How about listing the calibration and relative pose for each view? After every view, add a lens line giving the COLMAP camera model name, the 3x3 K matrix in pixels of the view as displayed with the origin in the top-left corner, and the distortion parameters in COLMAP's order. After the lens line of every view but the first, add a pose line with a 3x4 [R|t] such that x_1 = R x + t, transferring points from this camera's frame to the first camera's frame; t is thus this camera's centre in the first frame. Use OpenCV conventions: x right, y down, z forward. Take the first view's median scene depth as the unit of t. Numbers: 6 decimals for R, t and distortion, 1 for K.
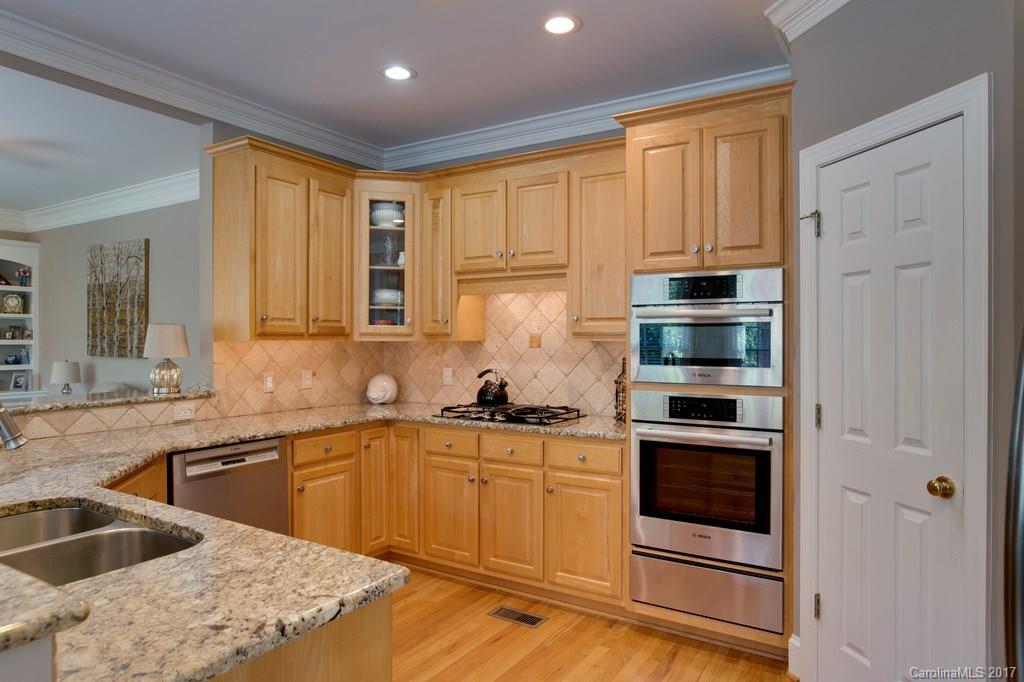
lens RADIAL K [[645.6, 0, 512.0], [0, 645.6, 341.0], [0, 0, 1]] dist [-0.042329, 0.039018]
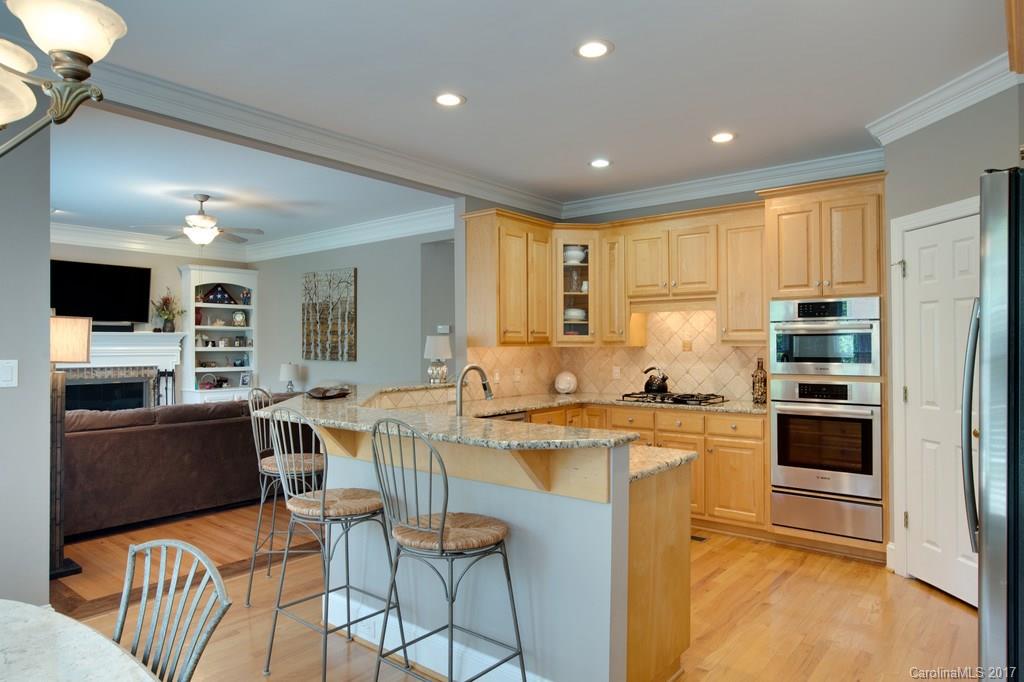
lens RADIAL K [[645.6, 0, 512.0], [0, 645.6, 341.0], [0, 0, 1]] dist [-0.042329, 0.039018]
pose [[0.992260, -0.006239, -0.124019, -0.173194], [0.005267, 0.999953, -0.008167, -0.001900], [0.124064, 0.007451, 0.992246, -0.415052]]
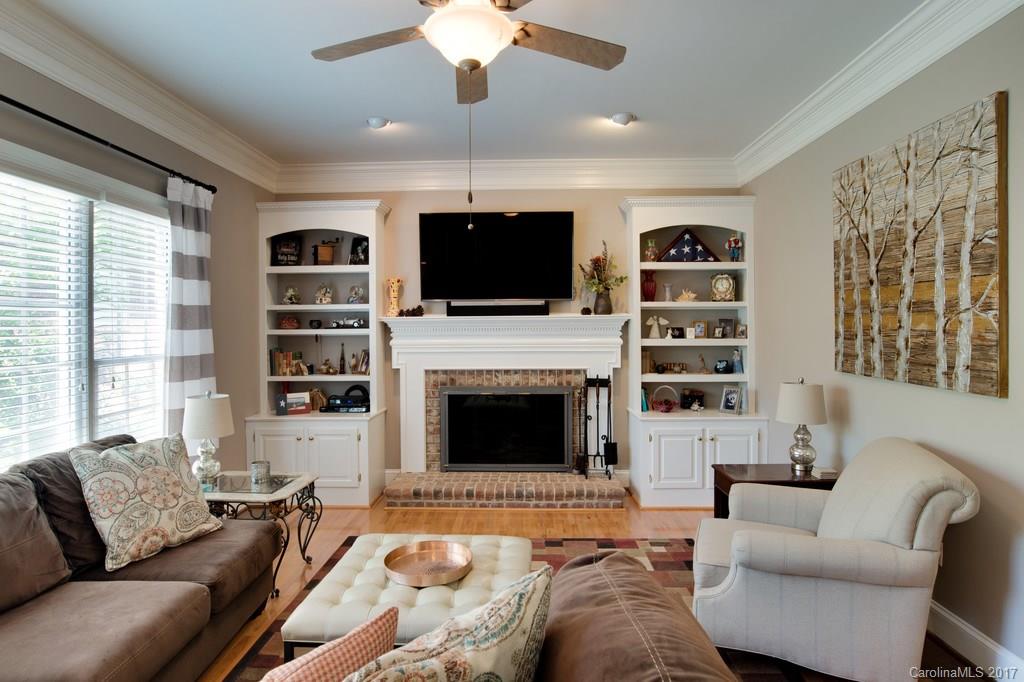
lens RADIAL K [[580.0, 0, 514.2], [0, 580.0, 326.5], [0, 0, 1]] dist [0.000366, 0.001774]
pose [[0.521539, -0.007308, -0.853196, -0.730520], [0.007114, 0.999966, -0.004217, -0.029299], [0.853198, -0.003870, 0.521573, 0.963918]]
